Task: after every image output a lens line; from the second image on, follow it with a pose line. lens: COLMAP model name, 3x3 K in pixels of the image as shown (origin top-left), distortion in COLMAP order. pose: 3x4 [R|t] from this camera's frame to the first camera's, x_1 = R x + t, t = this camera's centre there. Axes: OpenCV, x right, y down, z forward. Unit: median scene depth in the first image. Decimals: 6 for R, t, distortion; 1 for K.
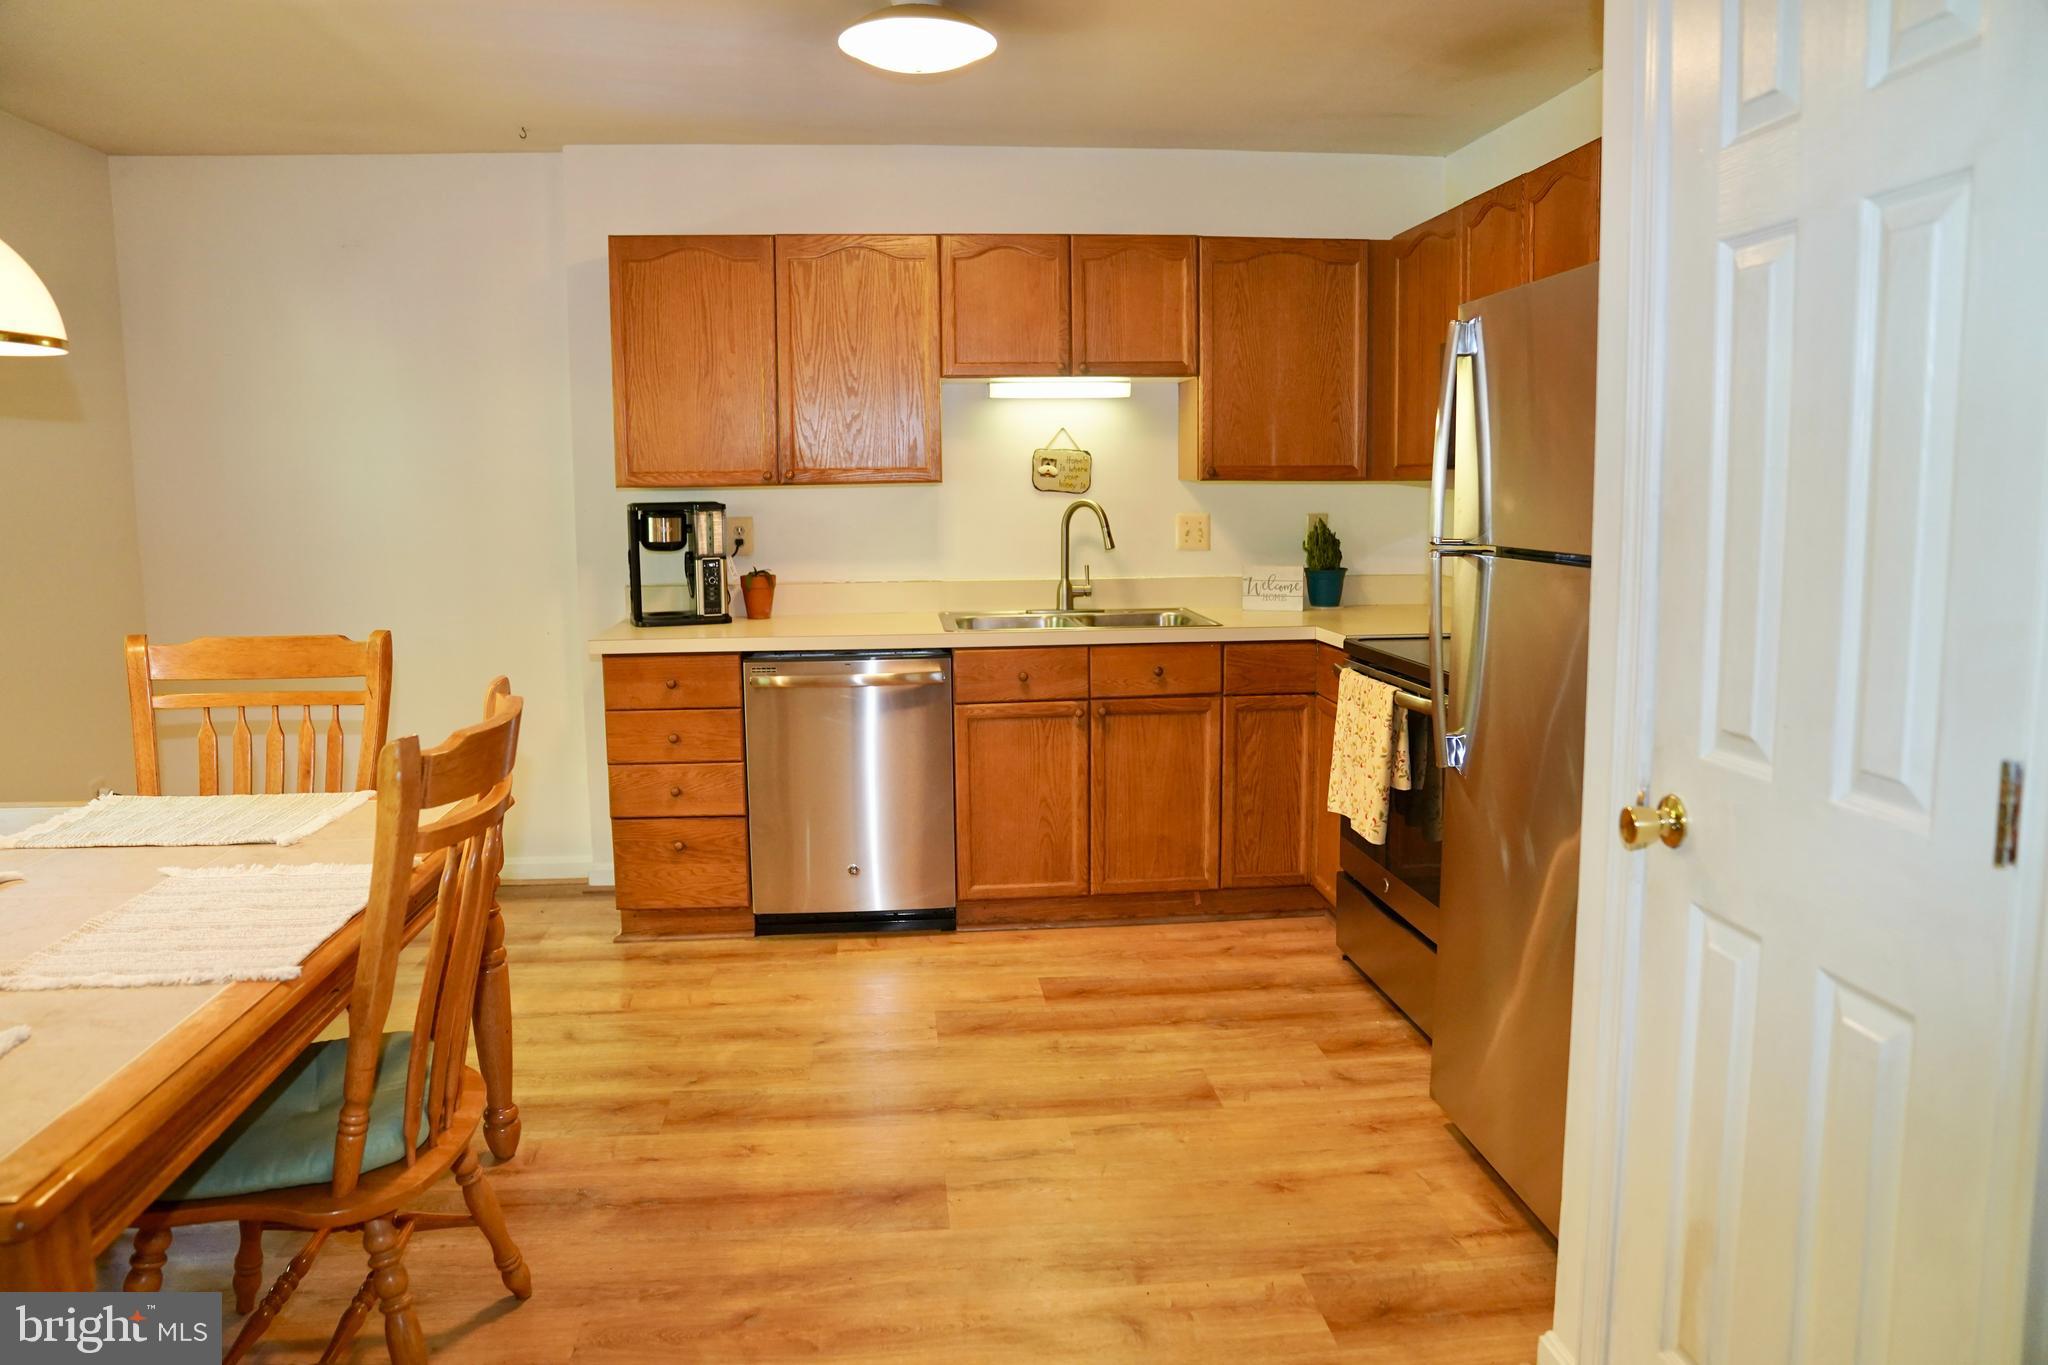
lens RADIAL K [[1438.5, 0, 1032.9], [0, 1438.5, 674.5], [0, 0, 1]] dist [-0.104542, 0.055601]
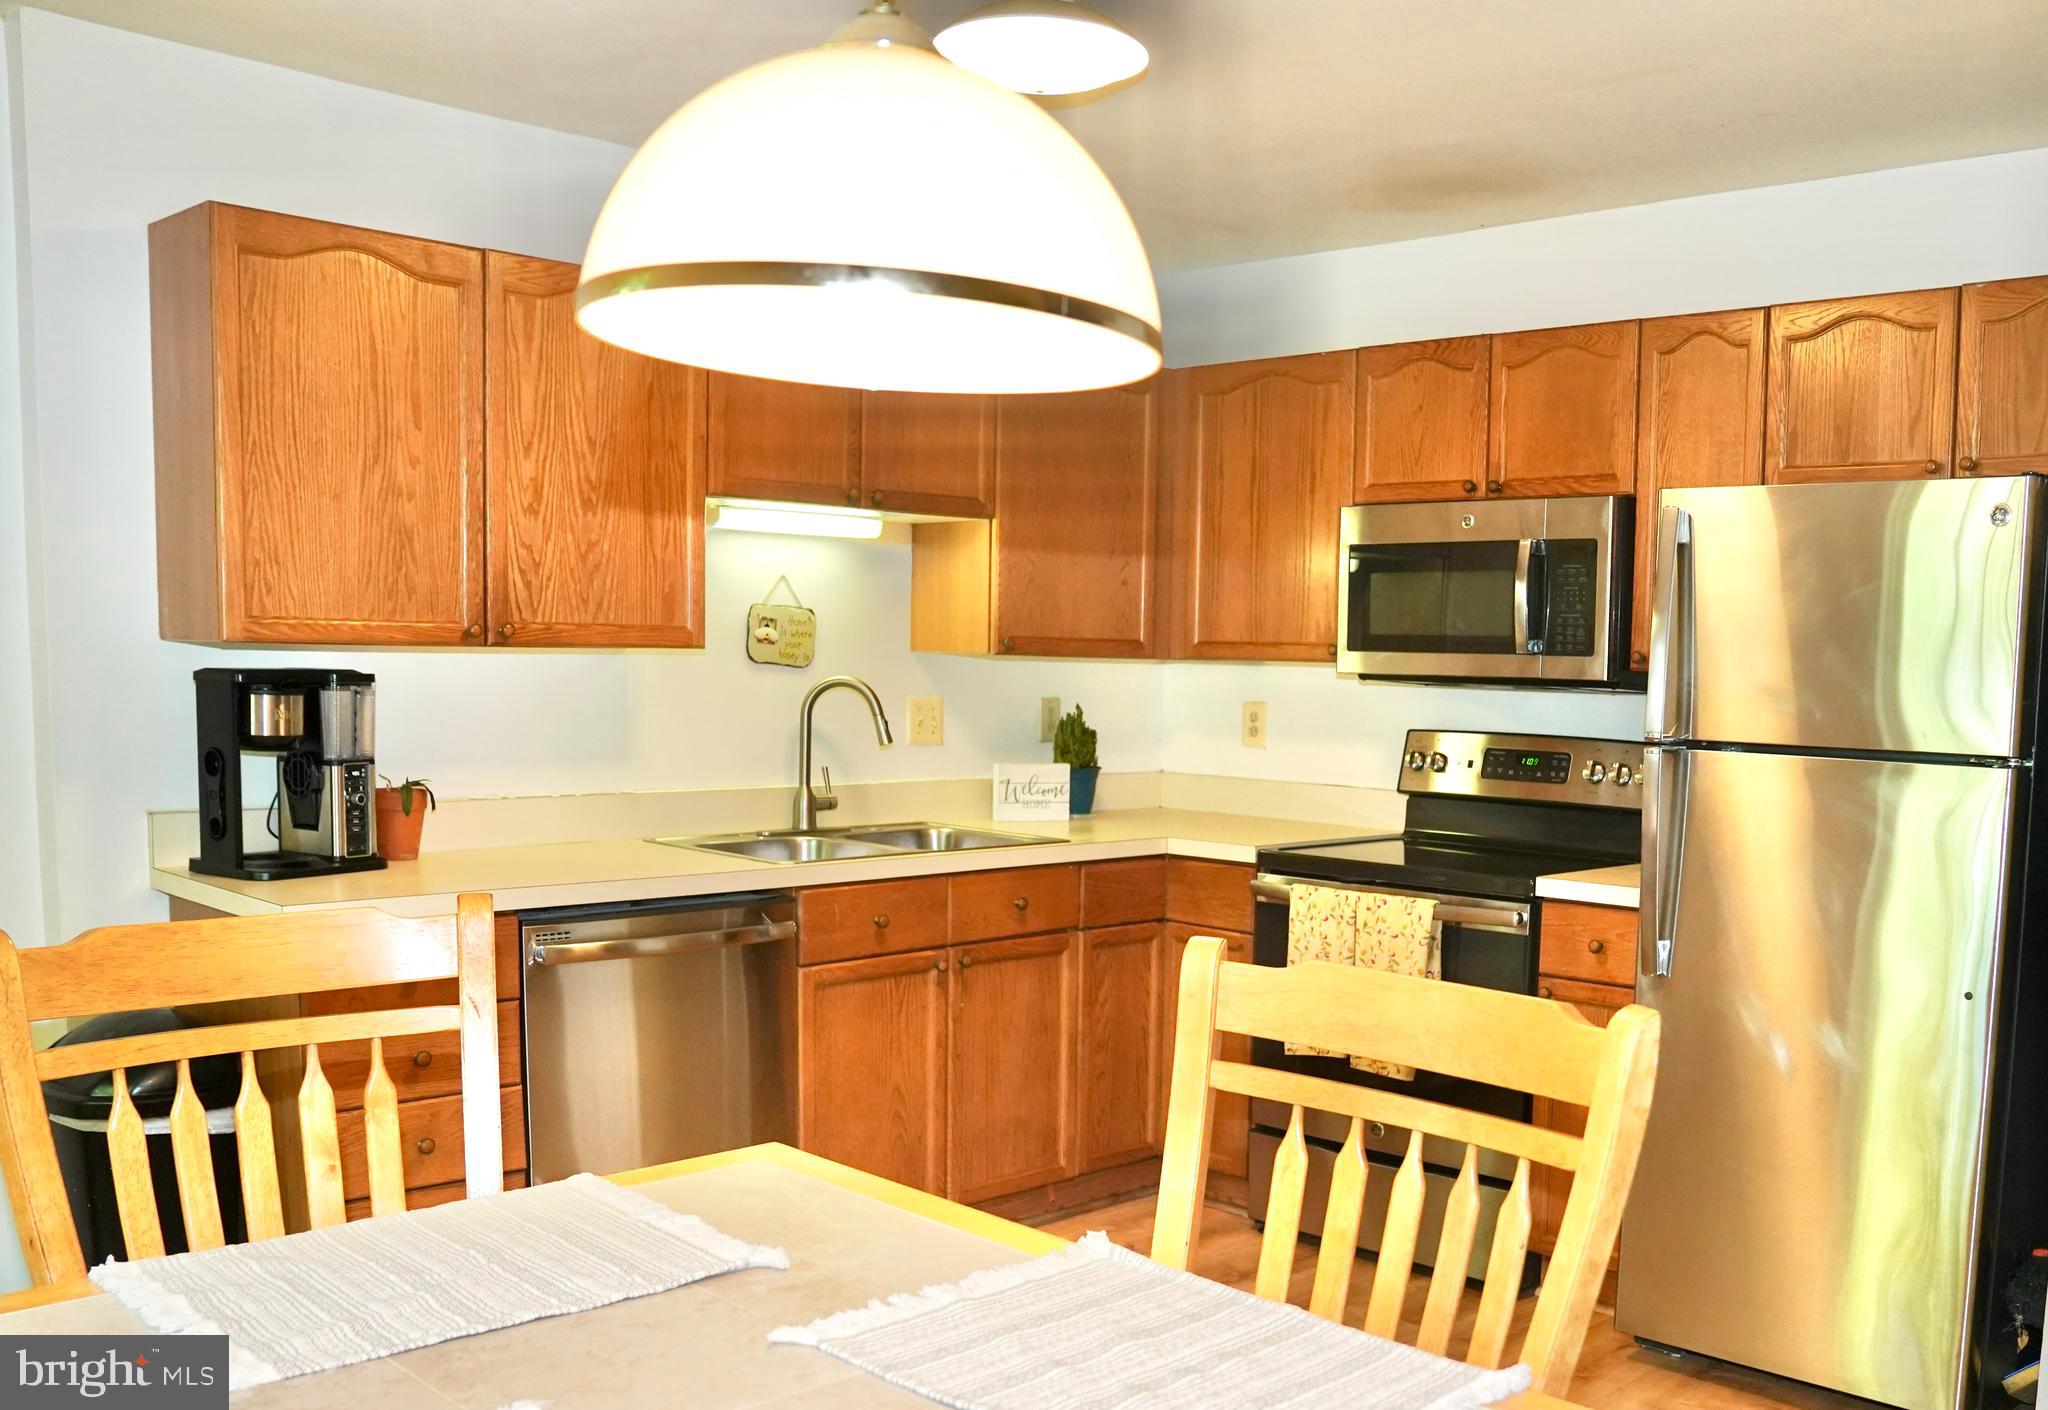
lens RADIAL K [[1902.0, 0, 1220.7], [0, 1902.0, 908.7], [0, 0, 1]] dist [-0.074911, 0.000000]
pose [[0.741925, -0.060234, 0.667772, -0.506458], [0.059581, 0.997939, 0.023817, -0.017042], [-0.667830, 0.022116, 0.743985, 0.172998]]
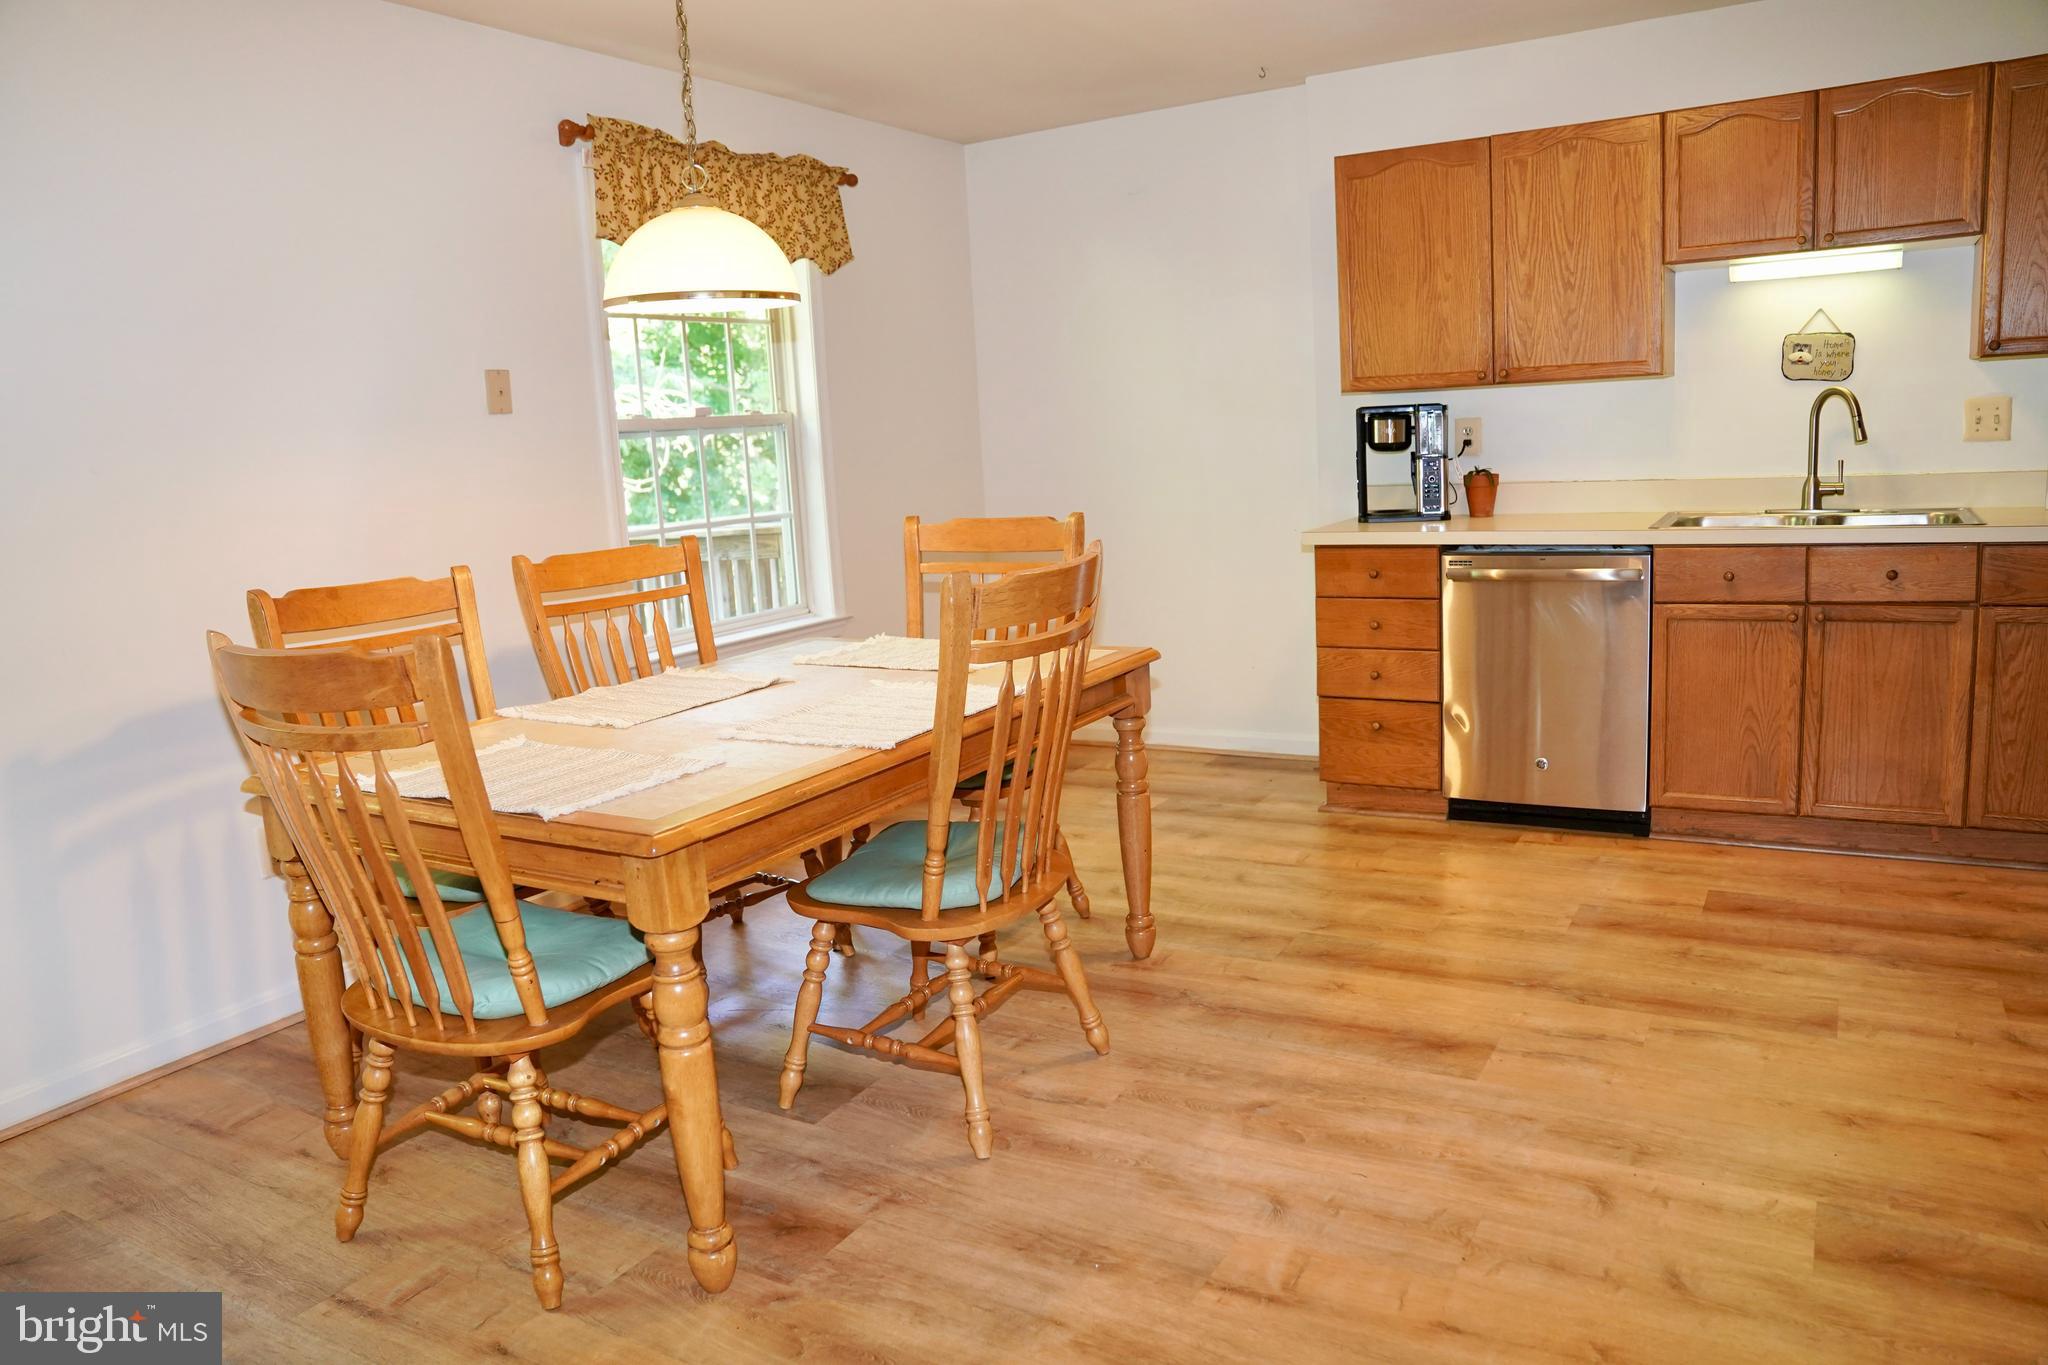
lens RADIAL K [[1438.5, 0, 1024.3], [0, 1438.5, 674.9], [0, 0, 1]] dist [-0.104542, 0.055601]
pose [[0.806518, 0.061379, -0.588014, 0.162967], [-0.030969, 0.997617, 0.061656, 0.023022], [0.590397, -0.031517, 0.806497, -0.018721]]
